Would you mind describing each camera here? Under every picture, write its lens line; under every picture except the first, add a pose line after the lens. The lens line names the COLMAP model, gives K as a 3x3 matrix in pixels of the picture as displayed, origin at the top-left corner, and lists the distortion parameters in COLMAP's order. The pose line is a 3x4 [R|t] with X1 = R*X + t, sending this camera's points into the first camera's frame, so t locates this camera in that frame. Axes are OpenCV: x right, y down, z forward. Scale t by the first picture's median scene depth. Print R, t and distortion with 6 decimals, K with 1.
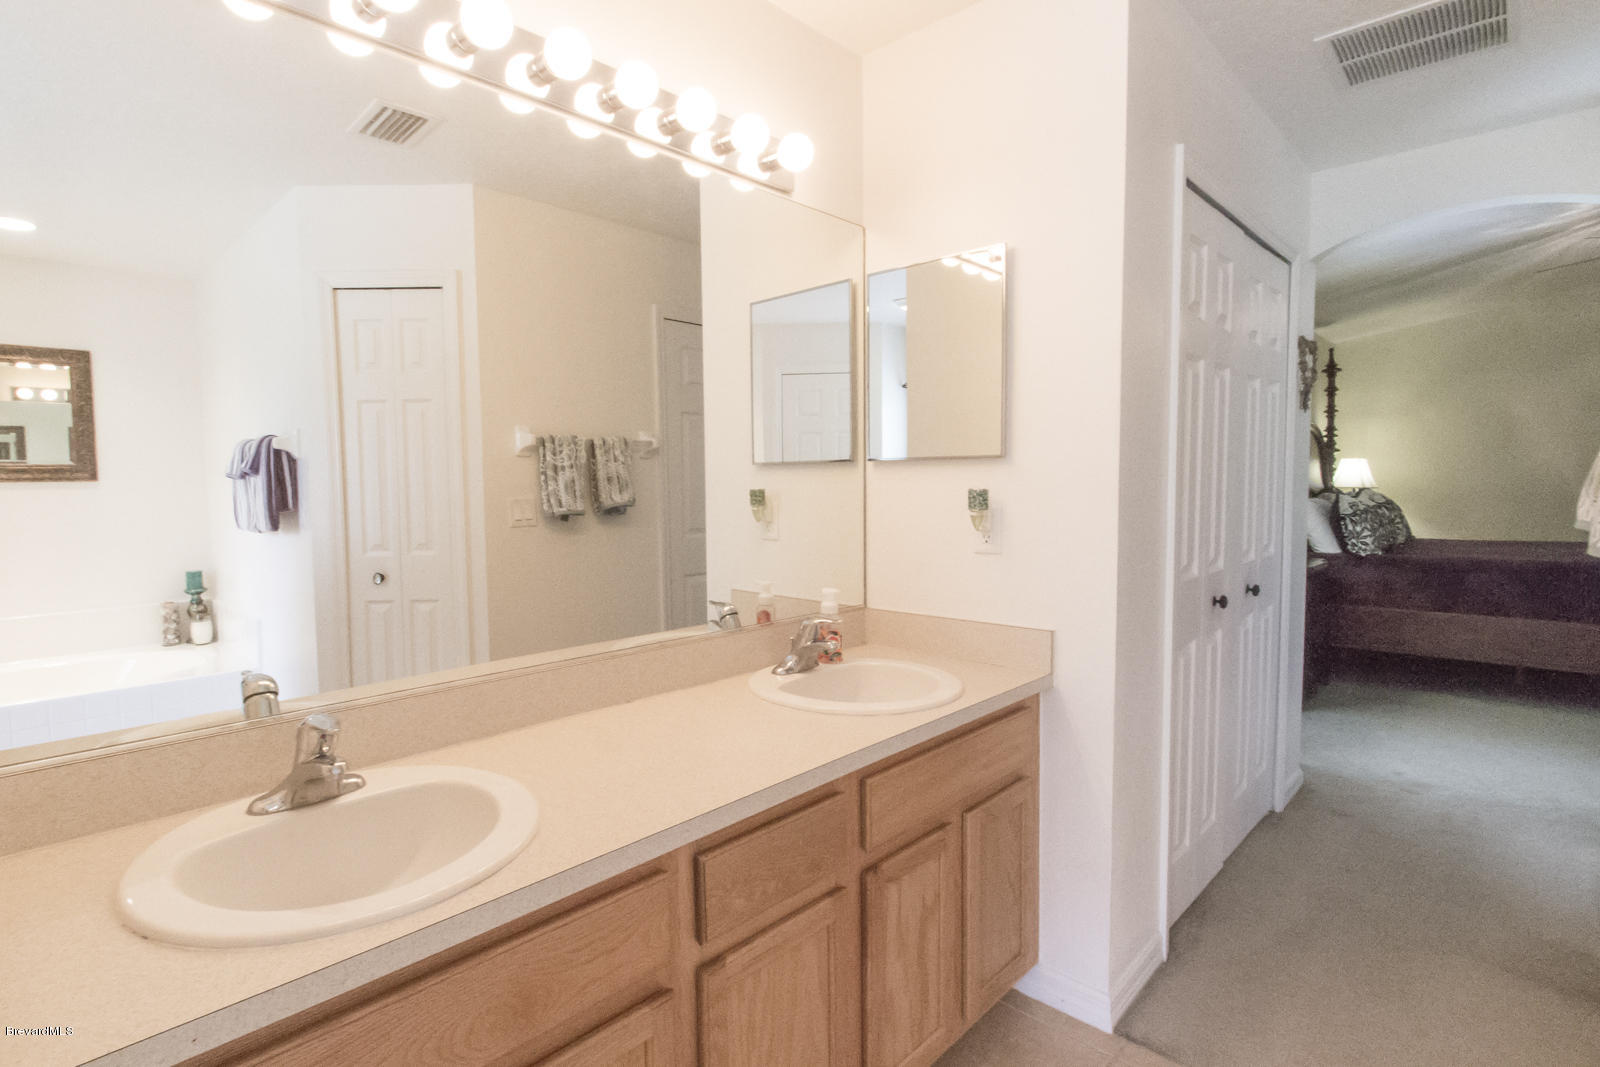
lens RADIAL K [[787.3, 0, 782.3], [0, 787.3, 532.0], [0, 0, 1]] dist [-0.003822, -0.002216]
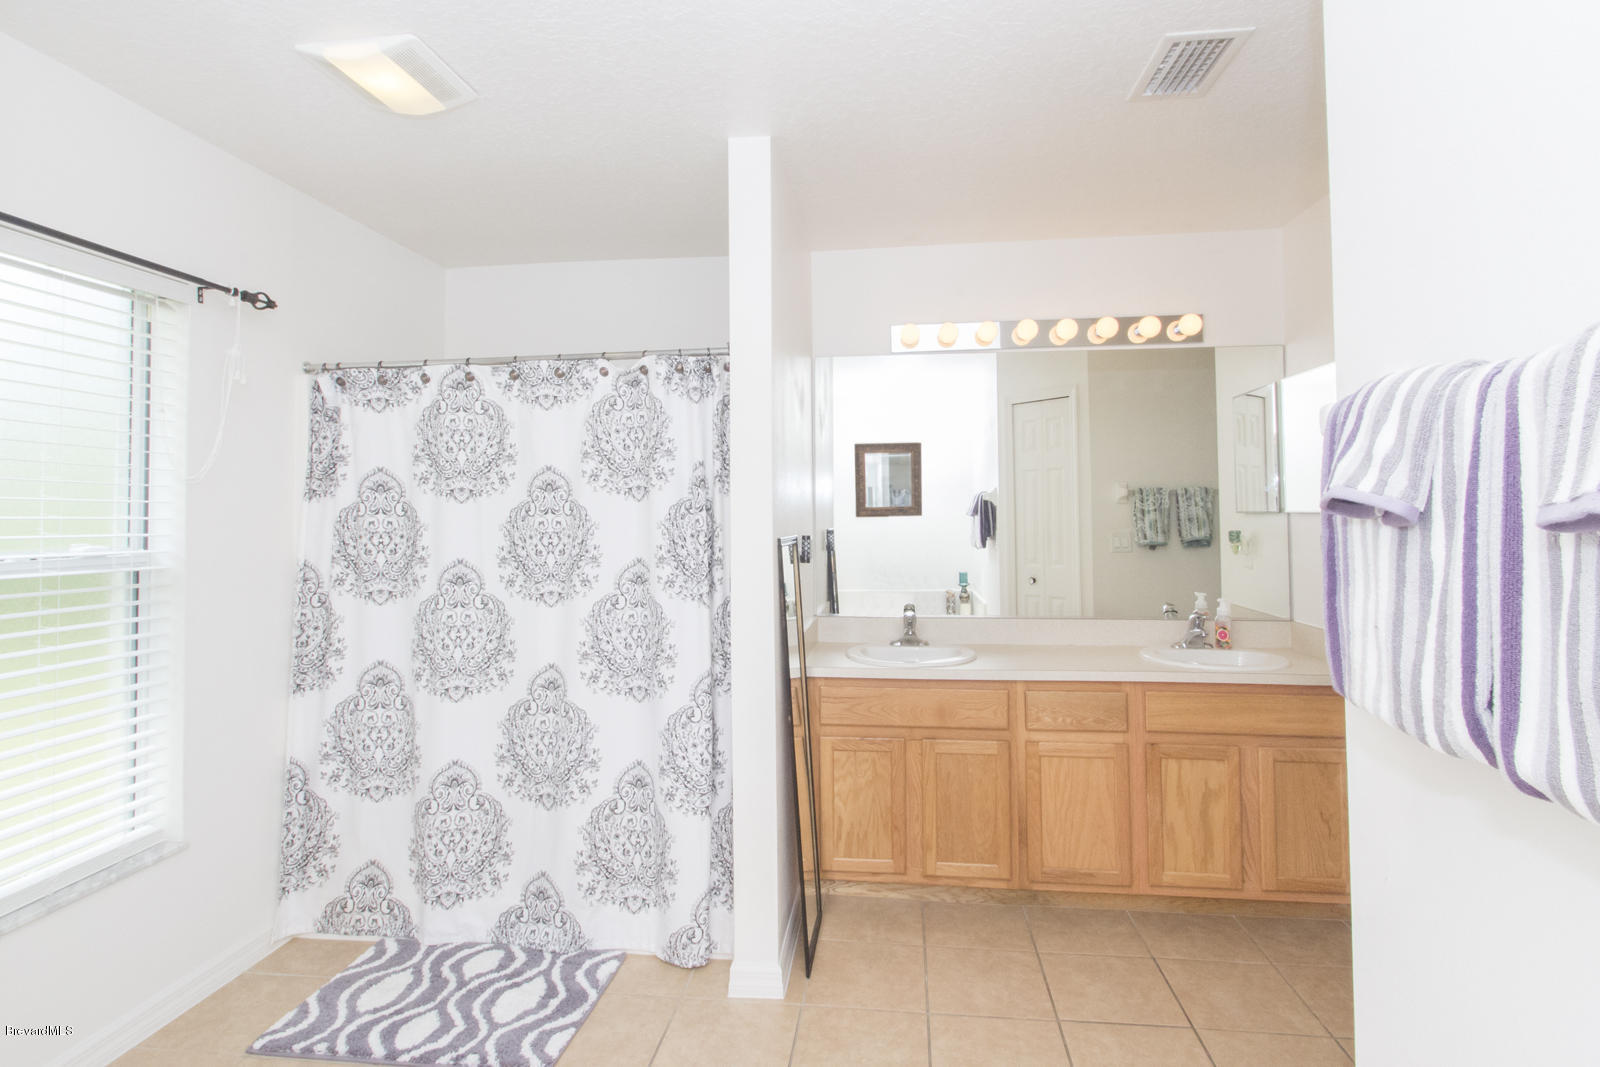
lens RADIAL K [[787.3, 0, 782.3], [0, 787.3, 532.0], [0, 0, 1]] dist [-0.003822, -0.002216]
pose [[0.584391, 0.022365, -0.811164, 0.475913], [-0.047715, 0.998838, -0.006836, -0.004164], [0.810068, 0.042699, 0.584779, -0.344430]]
